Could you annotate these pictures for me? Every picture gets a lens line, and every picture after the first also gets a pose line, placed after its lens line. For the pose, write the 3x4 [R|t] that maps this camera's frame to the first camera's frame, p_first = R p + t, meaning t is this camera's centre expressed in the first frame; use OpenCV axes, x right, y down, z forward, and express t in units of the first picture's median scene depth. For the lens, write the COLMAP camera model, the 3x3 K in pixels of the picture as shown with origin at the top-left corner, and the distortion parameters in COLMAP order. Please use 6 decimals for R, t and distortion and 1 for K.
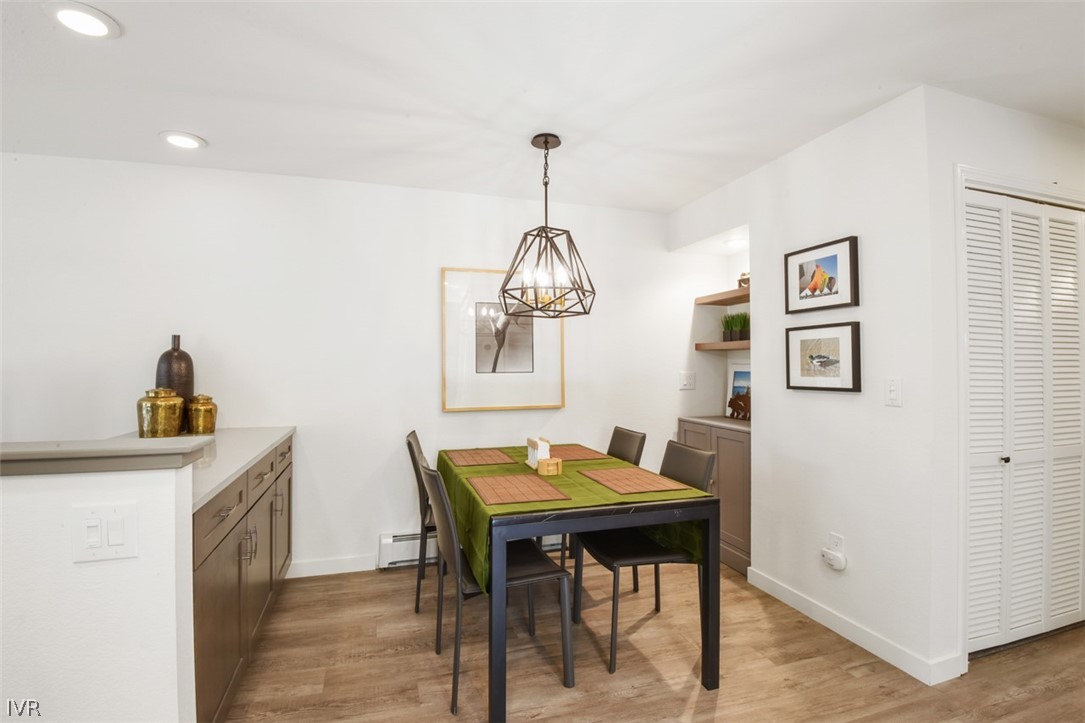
lens RADIAL K [[510.3, 0, 544.7], [0, 510.3, 353.5], [0, 0, 1]] dist [-0.007537, -0.014896]
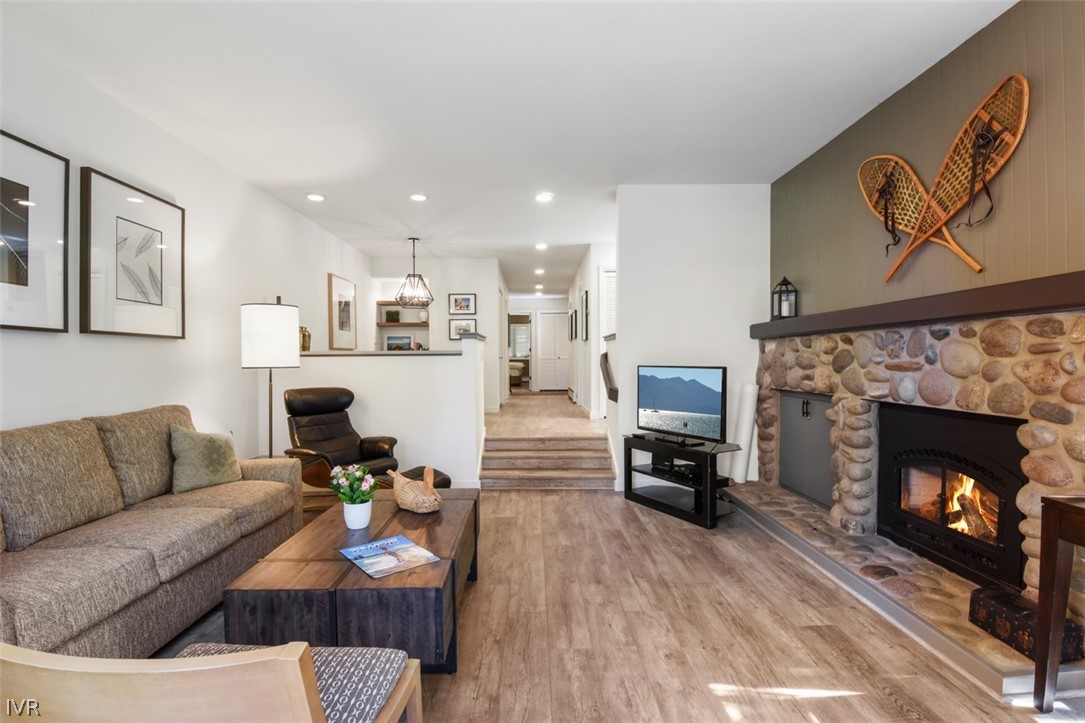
lens RADIAL K [[510.3, 0, 544.7], [0, 510.3, 353.5], [0, 0, 1]] dist [-0.007537, -0.014896]
pose [[0.296308, 0.011061, 0.955028, -2.195265], [-0.016377, 0.999845, -0.006499, 0.160107], [-0.954952, -0.013715, 0.296443, -0.401409]]
